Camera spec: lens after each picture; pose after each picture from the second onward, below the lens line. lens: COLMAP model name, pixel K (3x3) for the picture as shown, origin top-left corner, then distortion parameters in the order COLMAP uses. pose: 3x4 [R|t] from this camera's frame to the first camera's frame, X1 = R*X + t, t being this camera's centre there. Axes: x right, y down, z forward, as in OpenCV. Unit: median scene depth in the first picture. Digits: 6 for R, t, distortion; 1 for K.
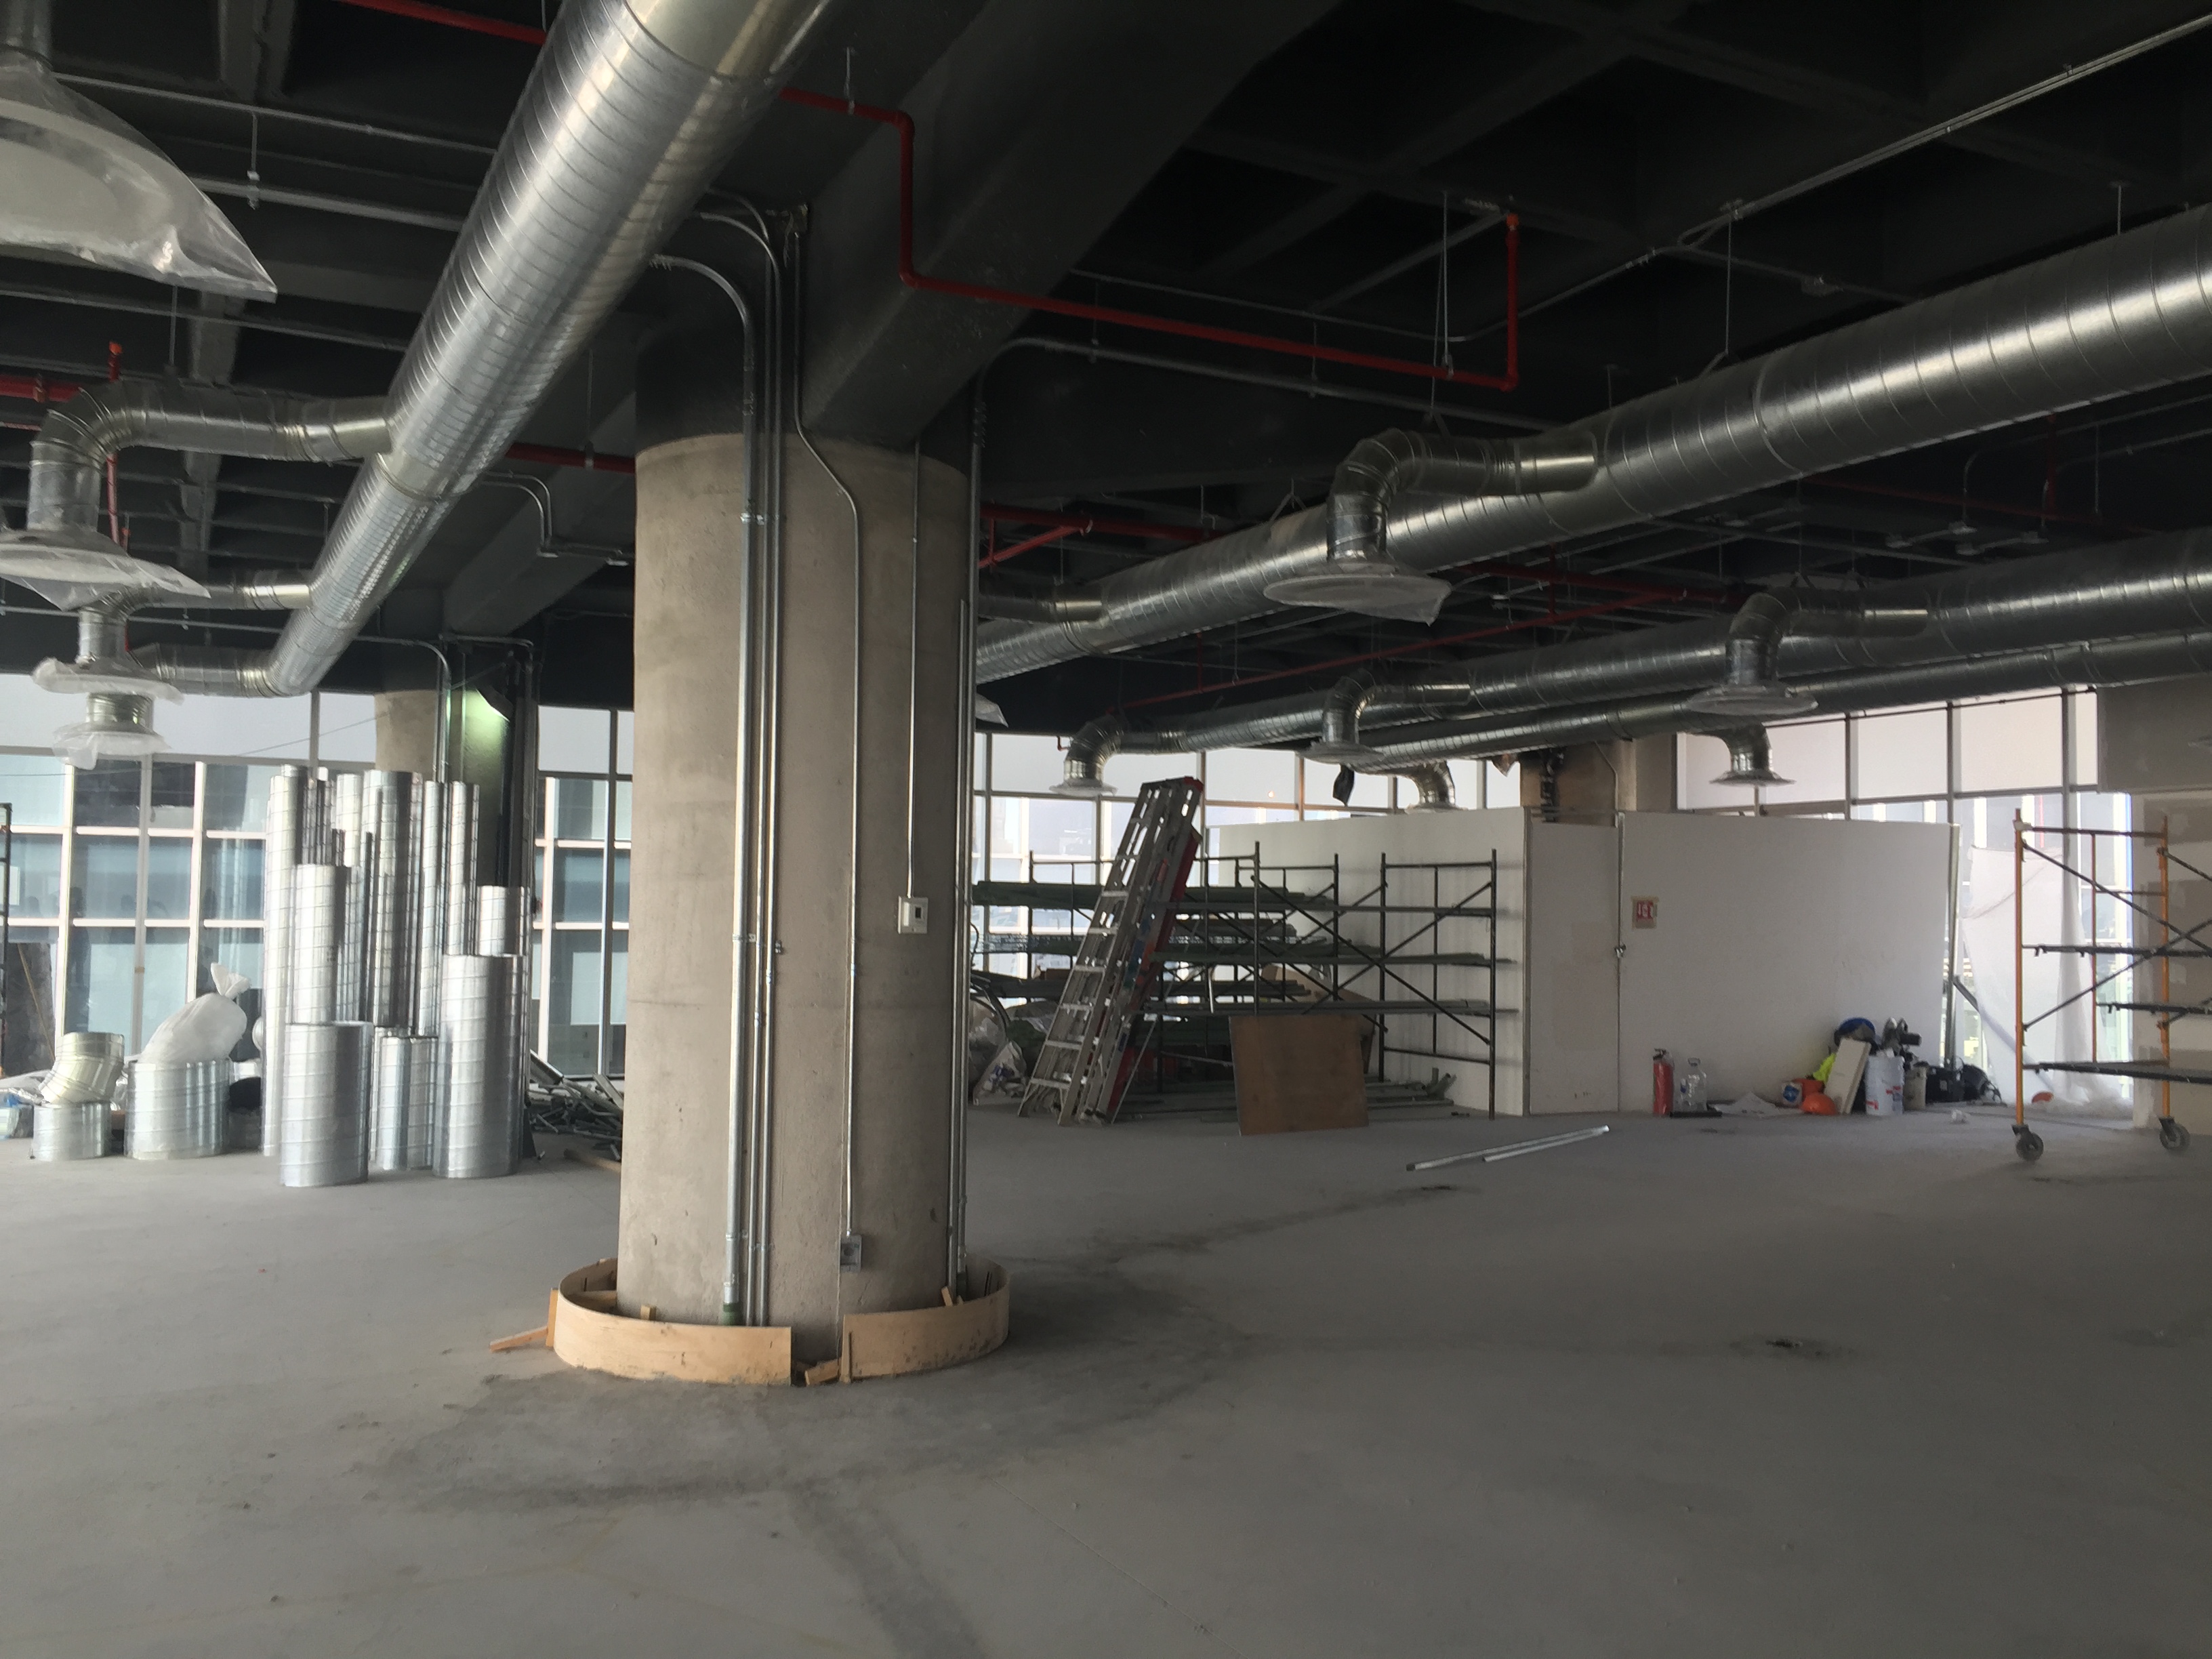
lens RADIAL K [[1908.0, 0, 1105.5], [0, 1908.0, 835.8], [0, 0, 1]] dist [0.046191, -0.073918]
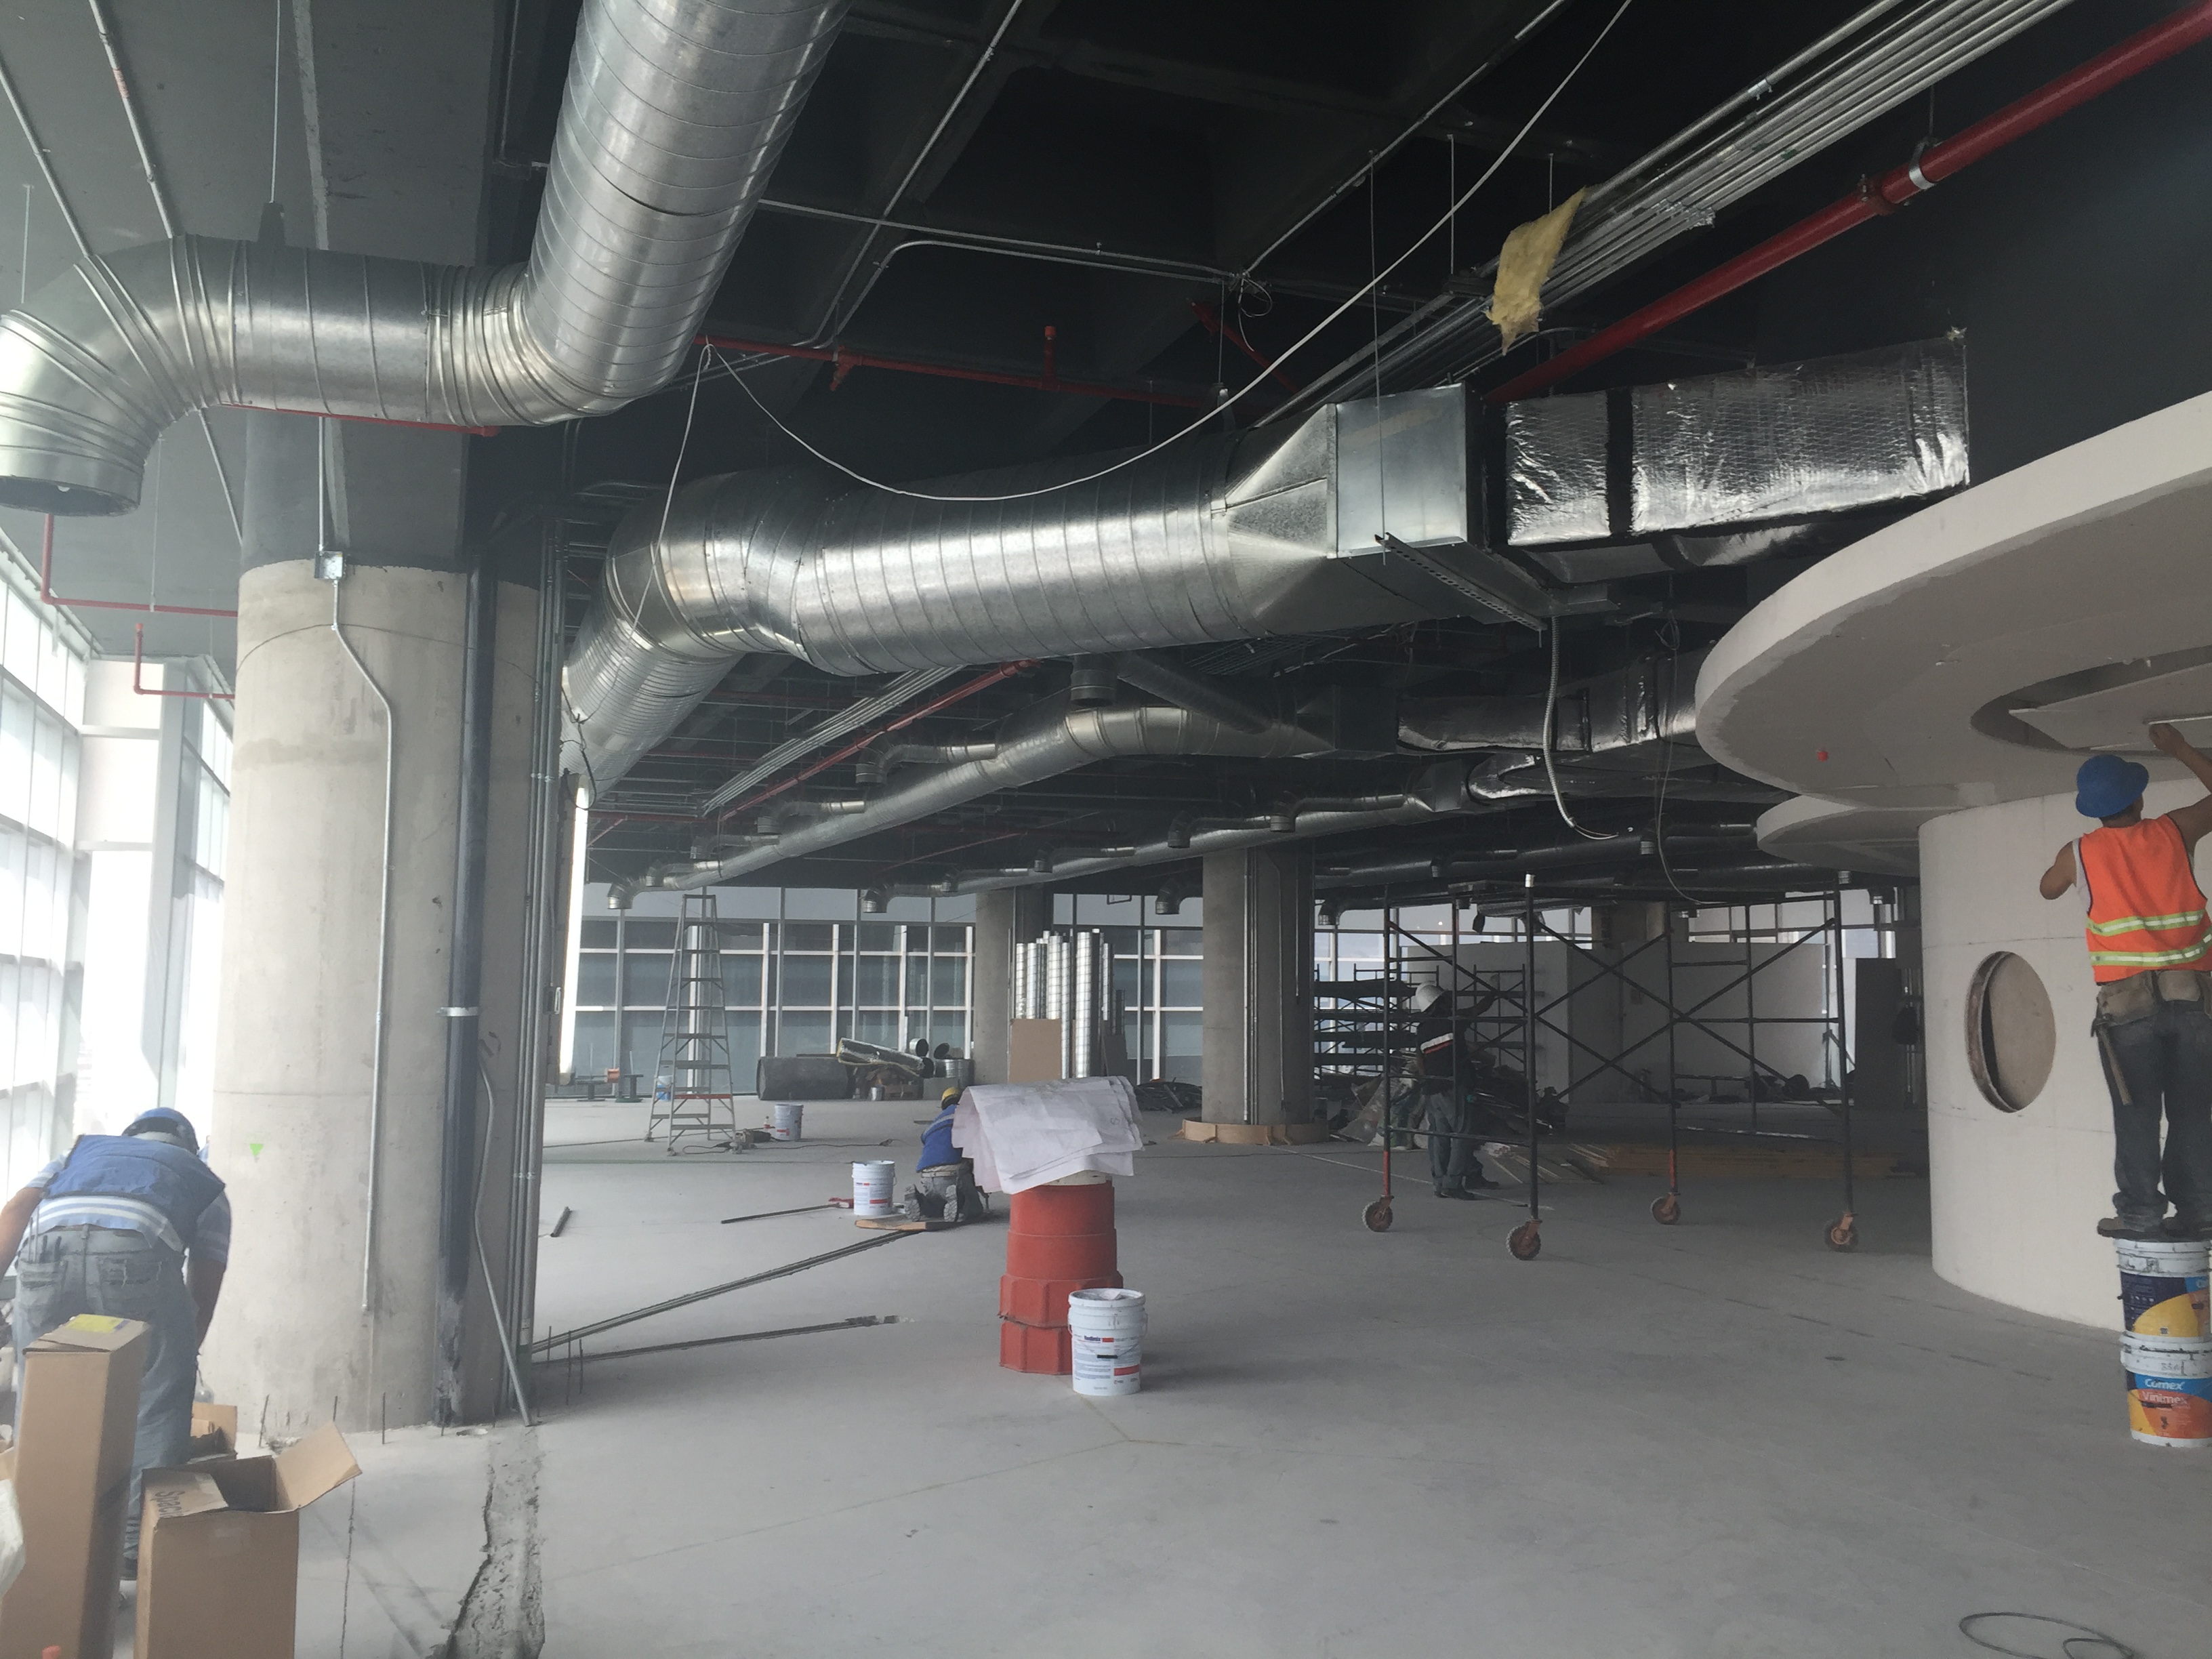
lens RADIAL K [[1908.0, 0, 1125.1], [0, 1908.0, 832.6], [0, 0, 1]] dist [0.046191, -0.073918]
pose [[0.995371, -0.014944, -0.094937, -0.035121], [0.010682, 0.998919, -0.045246, -0.040261], [0.095511, 0.044022, 0.994454, -0.921245]]
